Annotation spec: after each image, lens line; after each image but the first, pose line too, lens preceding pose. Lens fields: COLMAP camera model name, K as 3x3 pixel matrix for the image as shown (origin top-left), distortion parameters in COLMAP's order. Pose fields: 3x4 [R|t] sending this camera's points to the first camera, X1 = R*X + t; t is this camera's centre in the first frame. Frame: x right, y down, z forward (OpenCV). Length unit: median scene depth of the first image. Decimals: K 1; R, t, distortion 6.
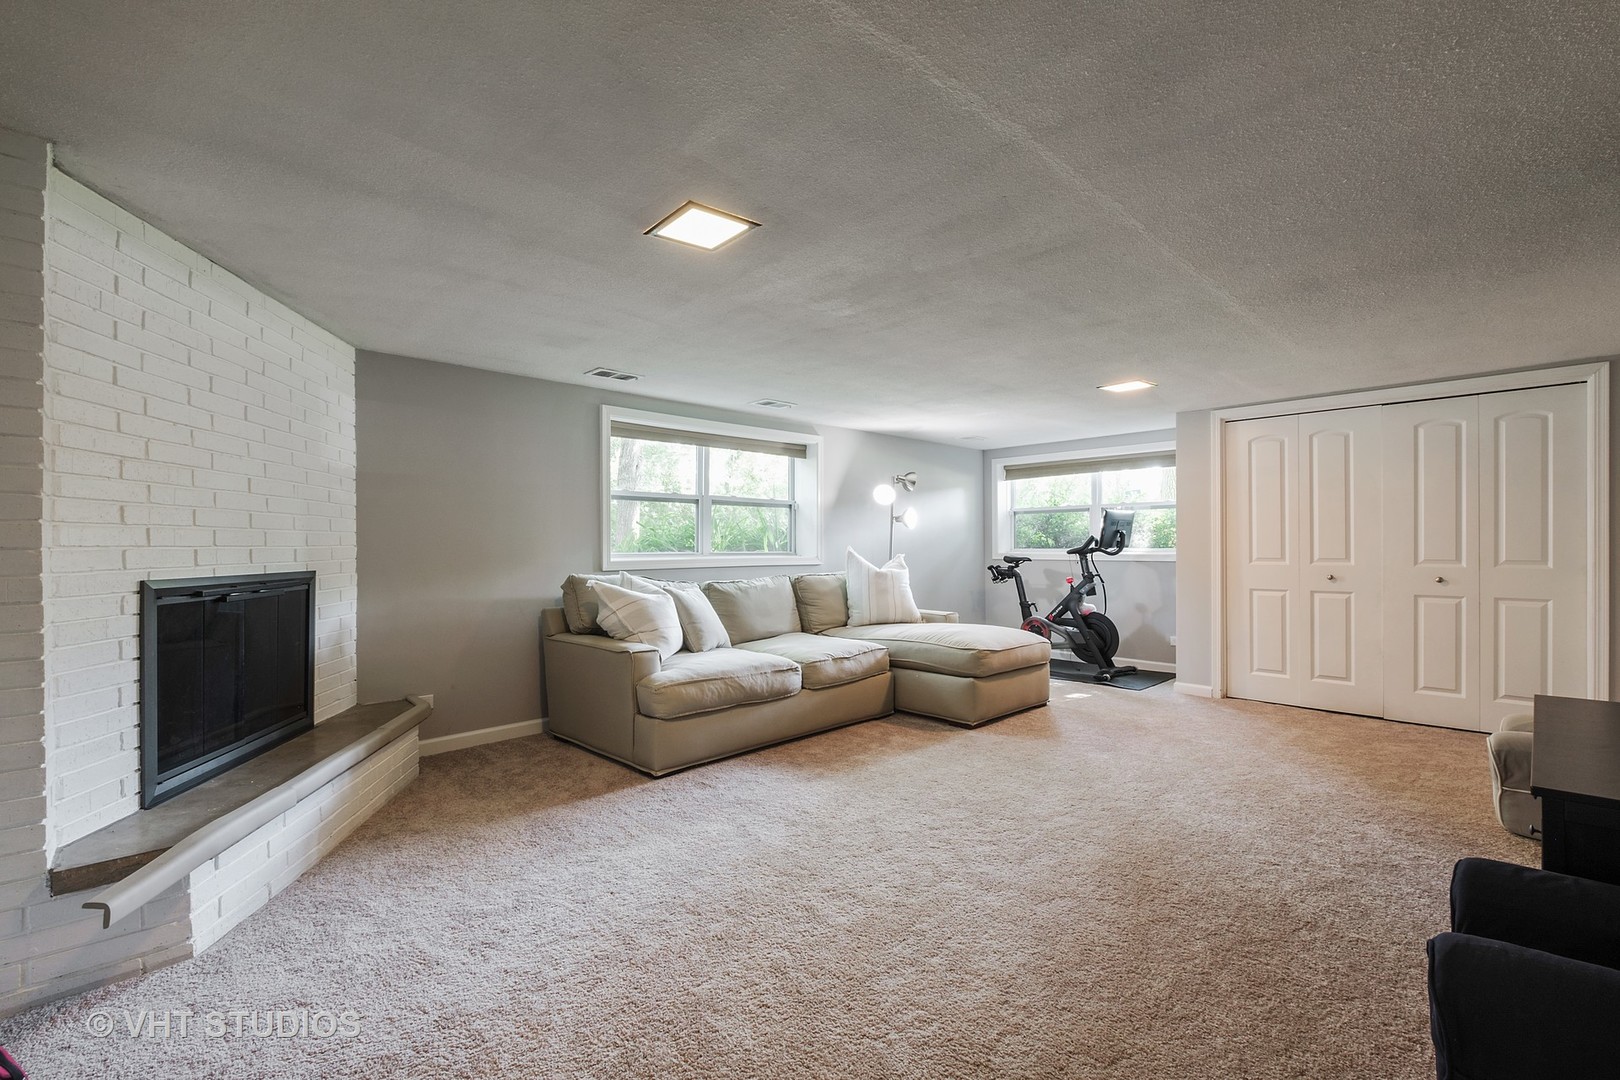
lens RADIAL K [[721.9, 0, 810.0], [0, 721.9, 540.0], [0, 0, 1]] dist [0.001603, 0.000044]
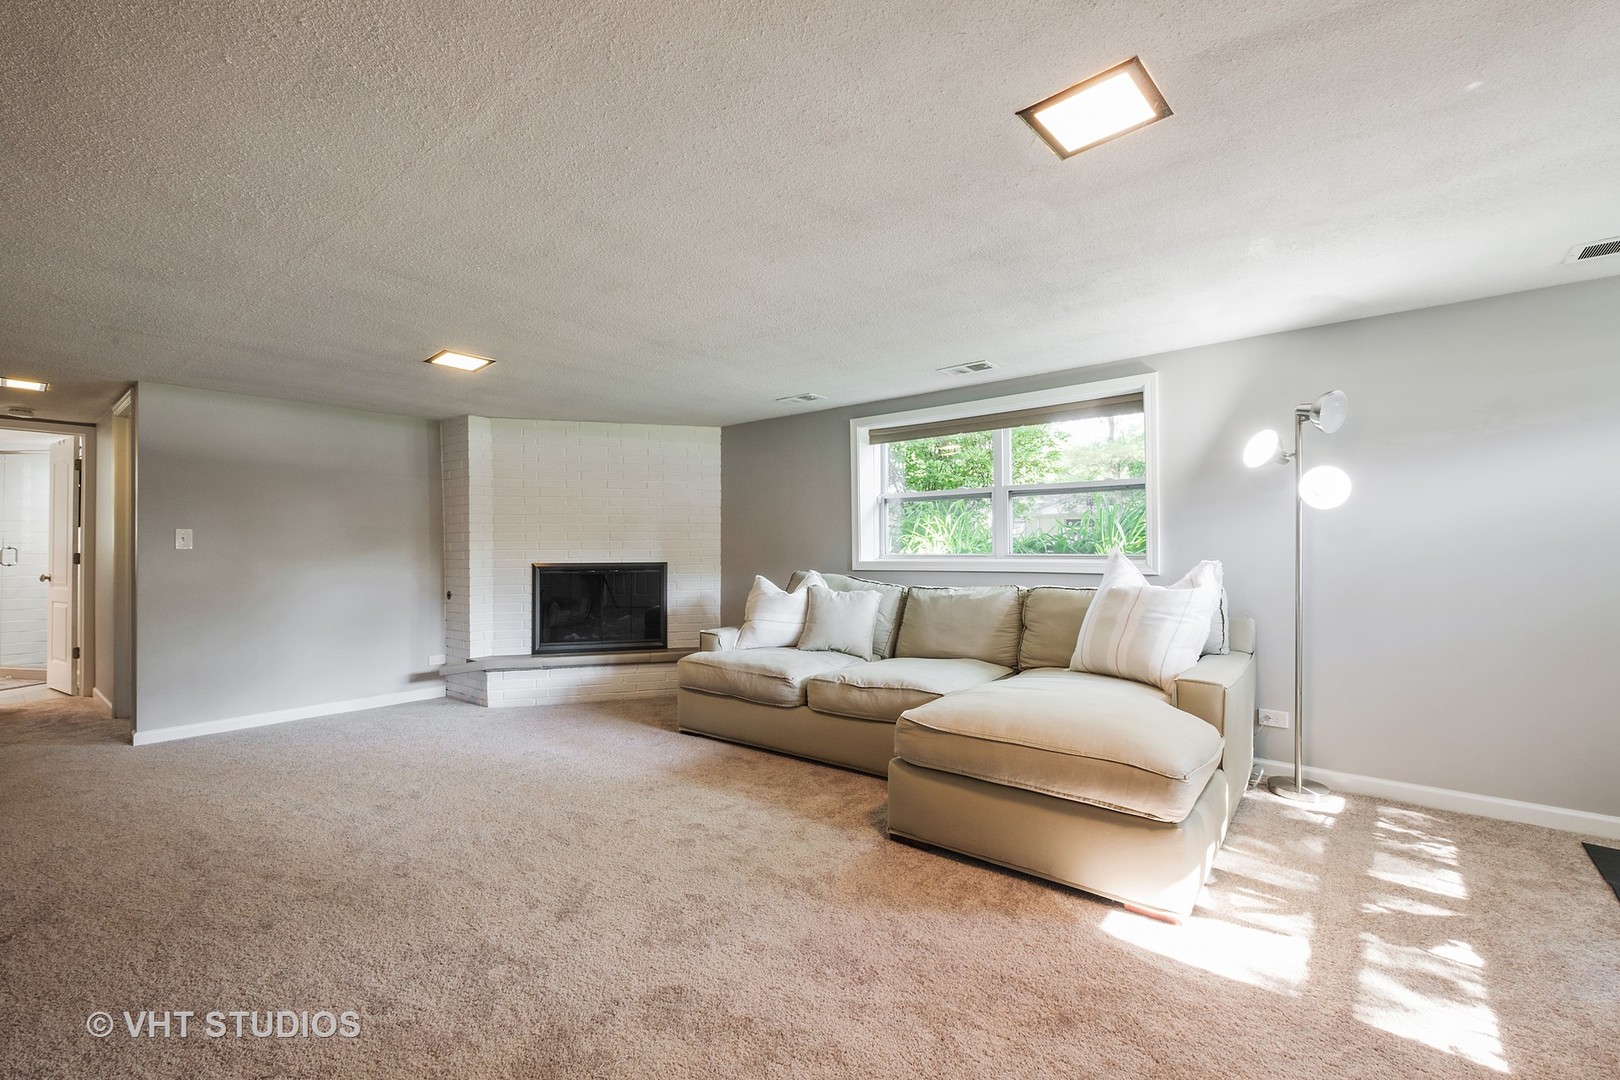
lens RADIAL K [[721.9, 0, 810.0], [0, 721.9, 540.0], [0, 0, 1]] dist [0.001603, 0.000044]
pose [[0.104443, -0.003078, -0.994526, 0.936474], [0.019041, 0.999818, -0.001095, -0.003512], [0.994349, -0.018822, 0.104483, 0.948092]]
